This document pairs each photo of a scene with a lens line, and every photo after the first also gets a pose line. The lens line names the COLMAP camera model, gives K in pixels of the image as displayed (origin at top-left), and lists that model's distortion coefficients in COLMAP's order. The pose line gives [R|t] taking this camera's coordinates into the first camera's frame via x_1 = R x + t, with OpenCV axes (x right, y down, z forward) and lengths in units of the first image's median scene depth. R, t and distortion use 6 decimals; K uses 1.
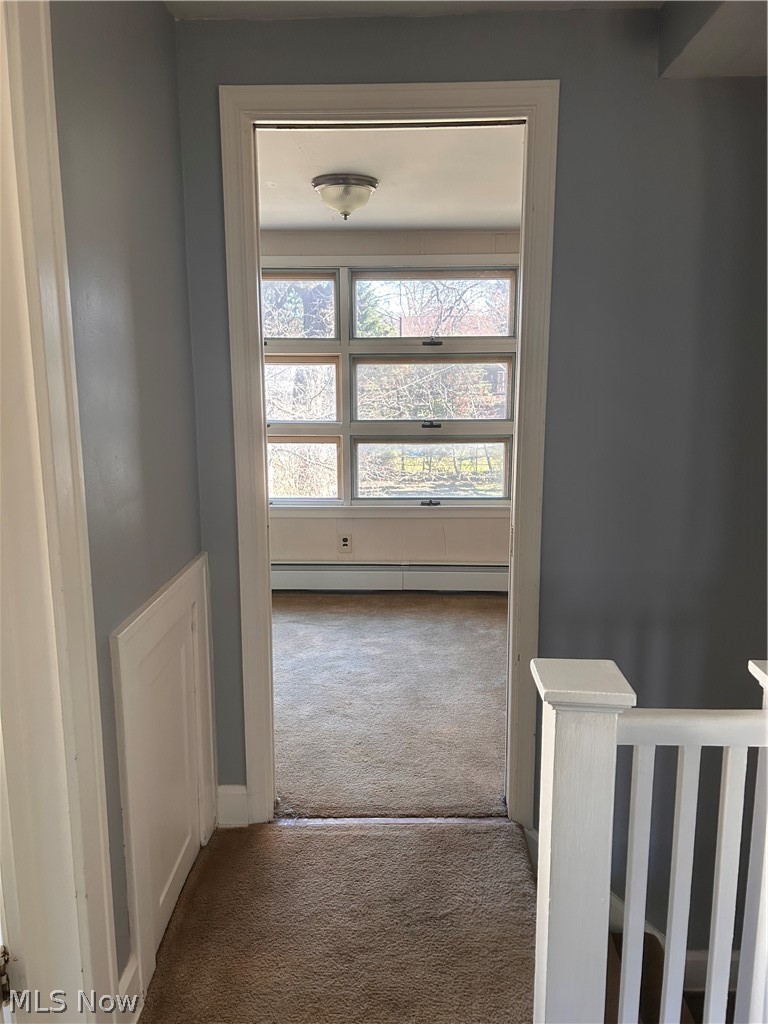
lens RADIAL K [[772.9, 0, 391.0], [0, 772.9, 512.0], [0, 0, 1]] dist [0.070802, -0.080953]
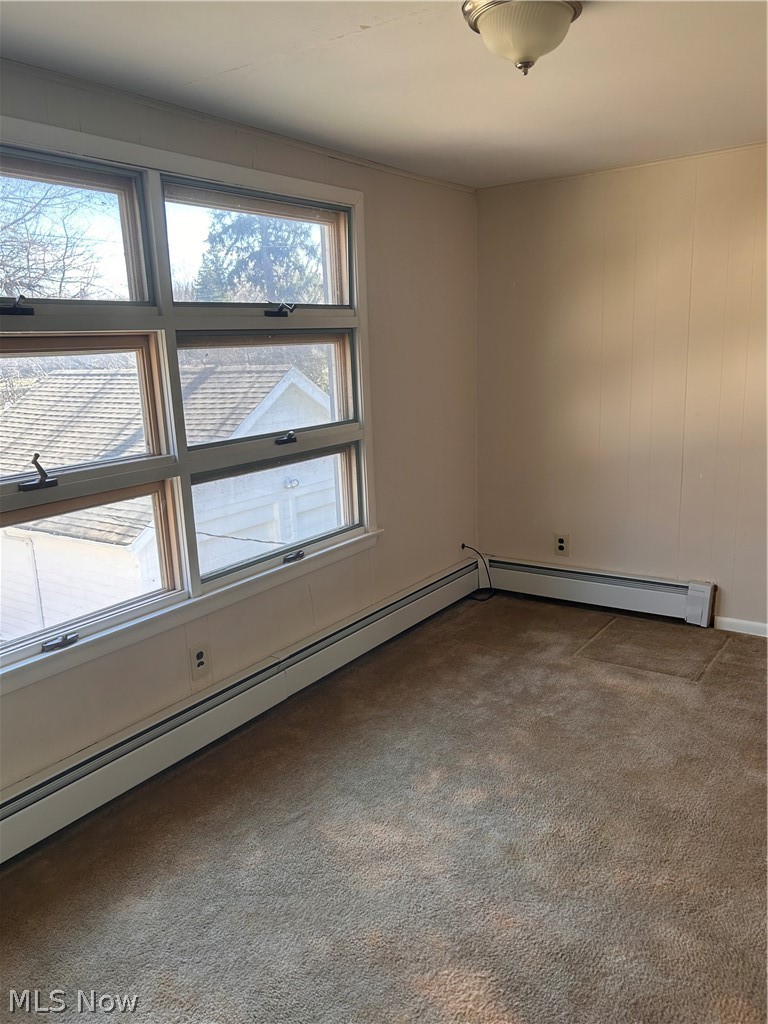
lens RADIAL K [[772.9, 0, 391.0], [0, 772.9, 512.0], [0, 0, 1]] dist [0.070802, -0.080953]
pose [[0.564678, -0.202331, 0.800126, -0.432258], [0.196813, 0.974526, 0.107534, -0.105197], [-0.801501, 0.096753, 0.590115, 0.546914]]
